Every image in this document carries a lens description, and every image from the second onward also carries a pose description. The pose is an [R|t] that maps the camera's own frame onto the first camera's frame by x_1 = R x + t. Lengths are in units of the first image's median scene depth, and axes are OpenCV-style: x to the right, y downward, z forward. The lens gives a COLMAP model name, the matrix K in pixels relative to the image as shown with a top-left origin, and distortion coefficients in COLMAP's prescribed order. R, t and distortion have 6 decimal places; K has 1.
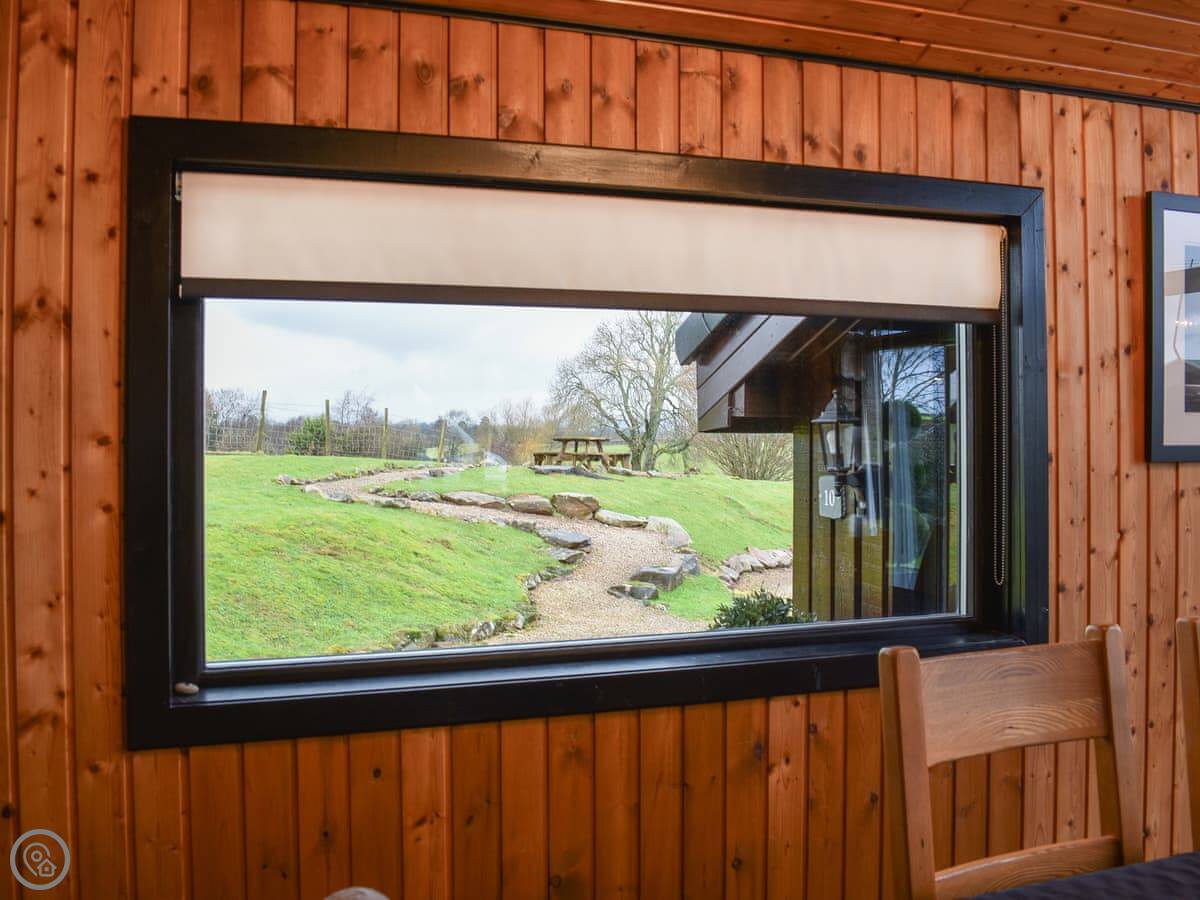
lens RADIAL K [[1166.6, 0, 591.7], [0, 1166.6, 452.3], [0, 0, 1]] dist [-0.102553, 0.000000]
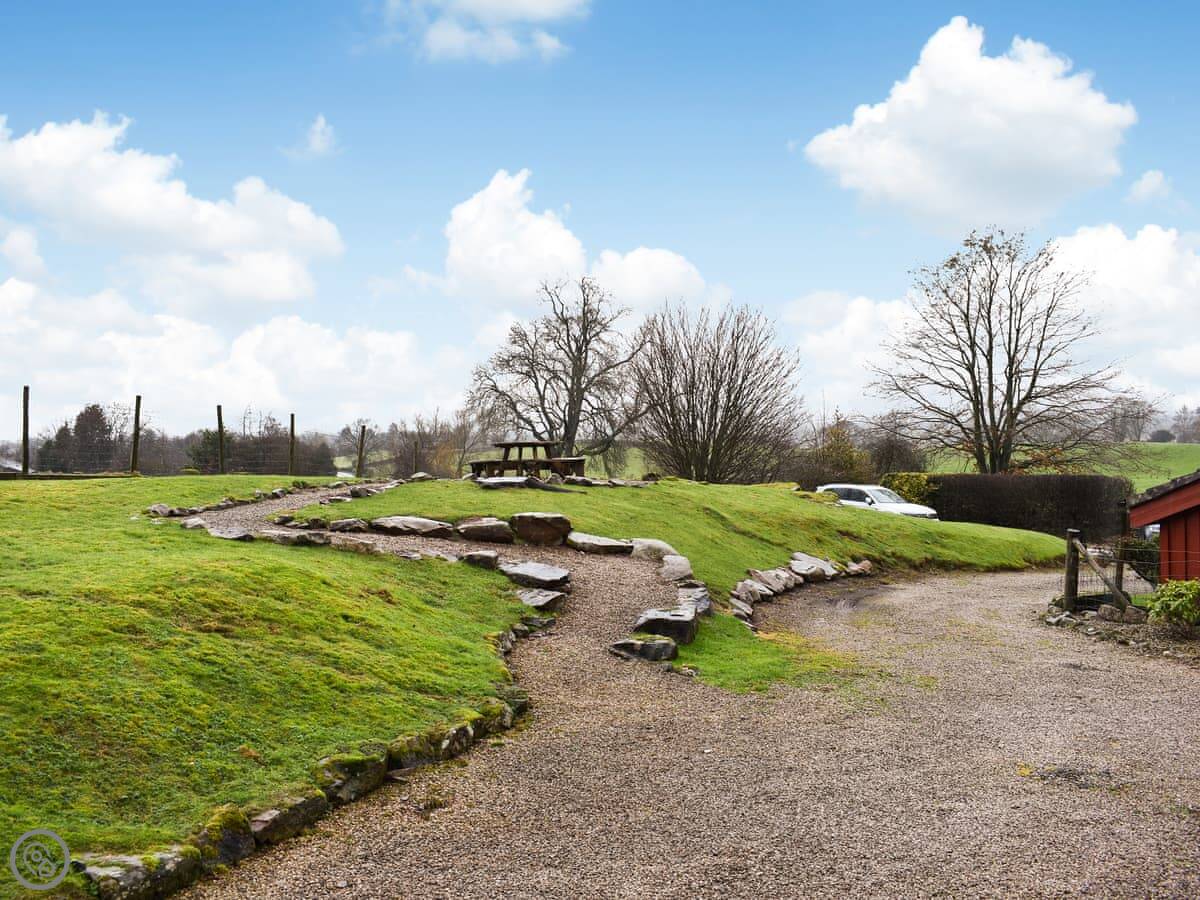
lens RADIAL K [[1166.6, 0, 605.0], [0, 1166.6, 449.9], [0, 0, 1]] dist [-0.102553, 0.000000]
pose [[0.995446, -0.031687, 0.089910, -0.048360], [0.032050, 0.999483, -0.002599, -0.004909], [-0.089781, 0.005469, 0.995946, 0.256618]]
